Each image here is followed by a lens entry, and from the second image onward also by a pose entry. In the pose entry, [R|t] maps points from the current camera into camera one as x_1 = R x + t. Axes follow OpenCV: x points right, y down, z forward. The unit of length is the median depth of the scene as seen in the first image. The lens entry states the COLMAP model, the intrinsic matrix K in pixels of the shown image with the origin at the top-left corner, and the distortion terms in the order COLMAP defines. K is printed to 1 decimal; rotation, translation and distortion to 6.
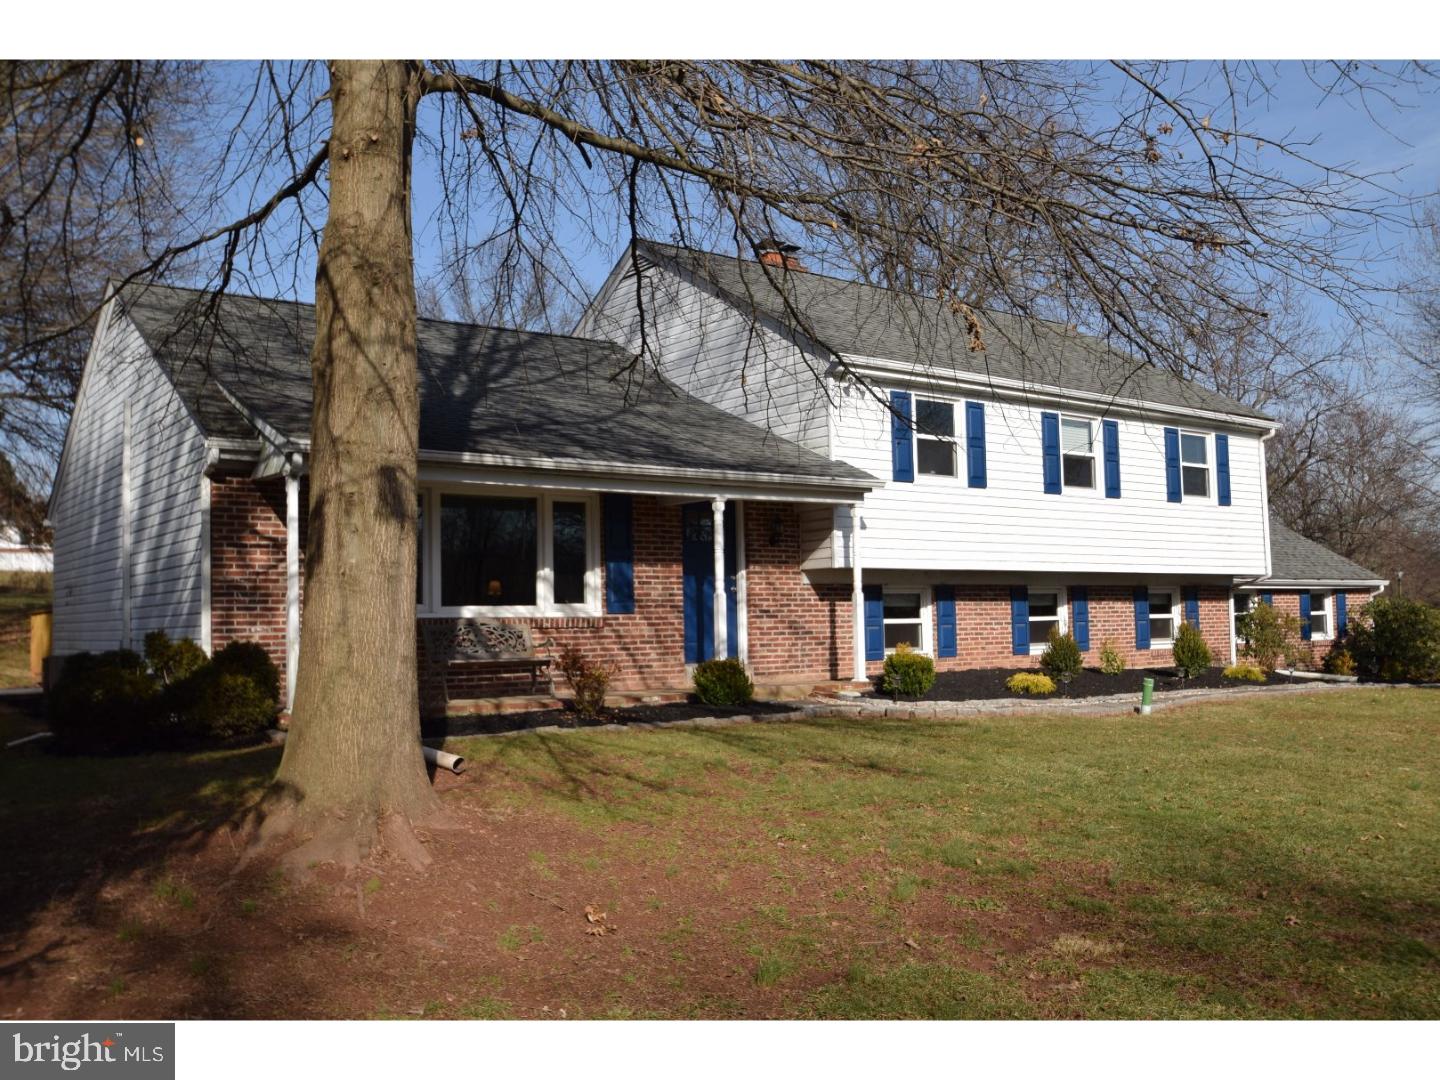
lens RADIAL K [[1288.5, 0, 720.5], [0, 1288.5, 538.6], [0, 0, 1]] dist [-0.011583, -0.004130]
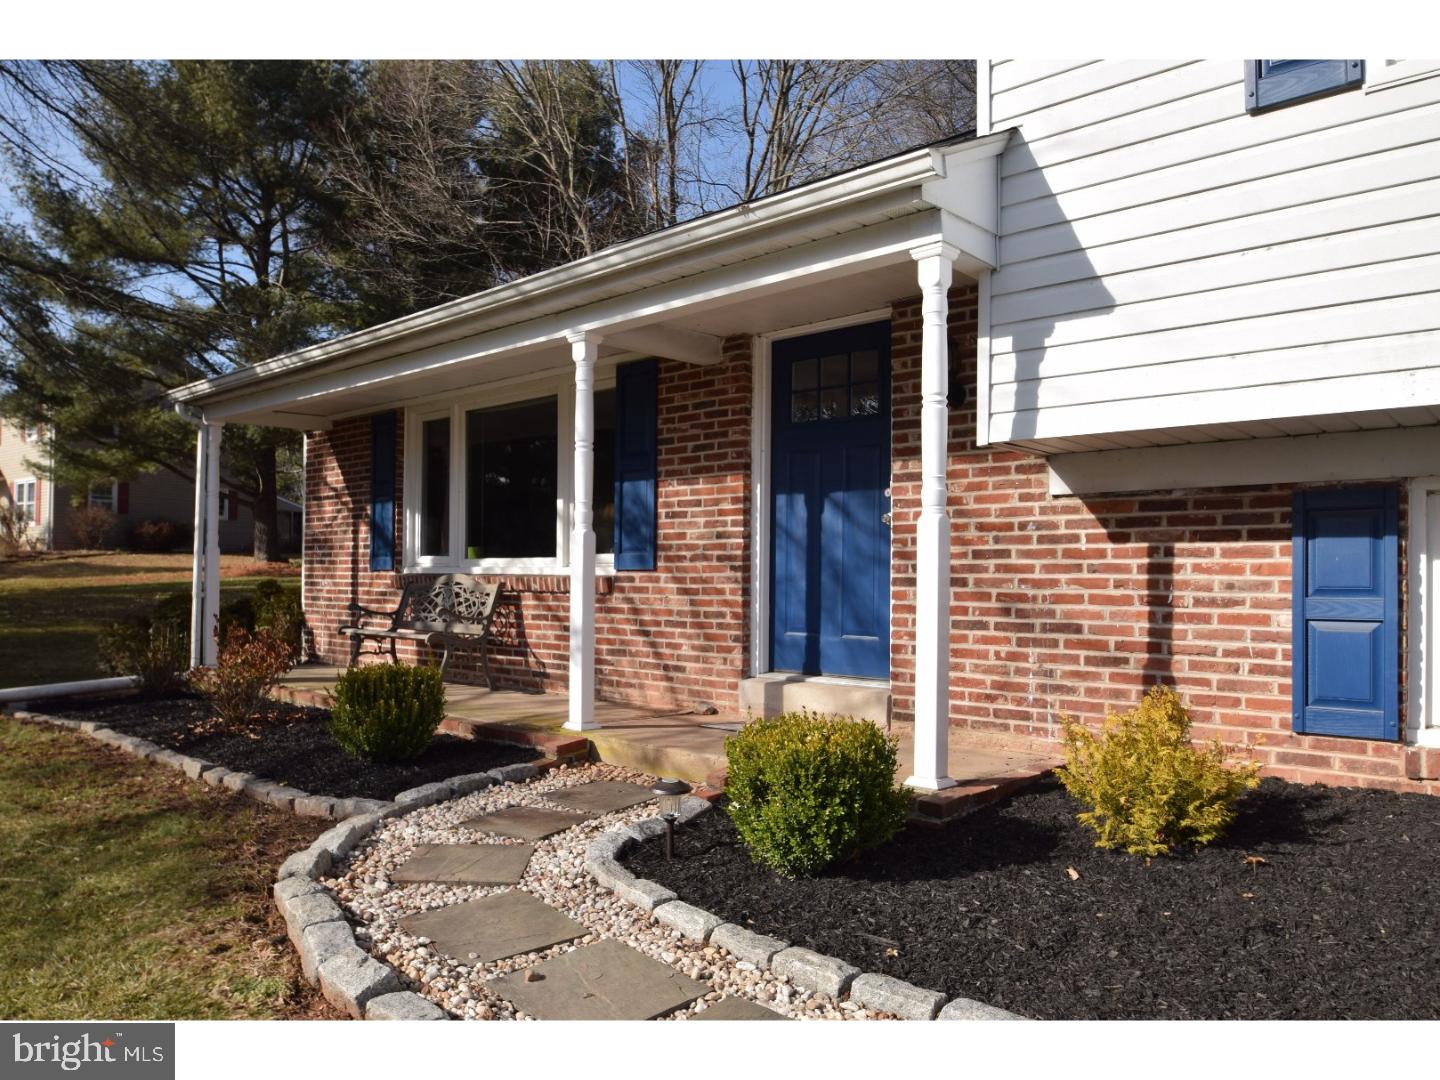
lens RADIAL K [[1007.3, 0, 722.4], [0, 1007.3, 550.9], [0, 0, 1]] dist [-0.006166, -0.000488]
pose [[0.195992, -0.004874, -0.980593, 0.358346], [0.058187, 0.998283, 0.006668, 0.047352], [0.978878, -0.058364, 0.195939, 0.924645]]
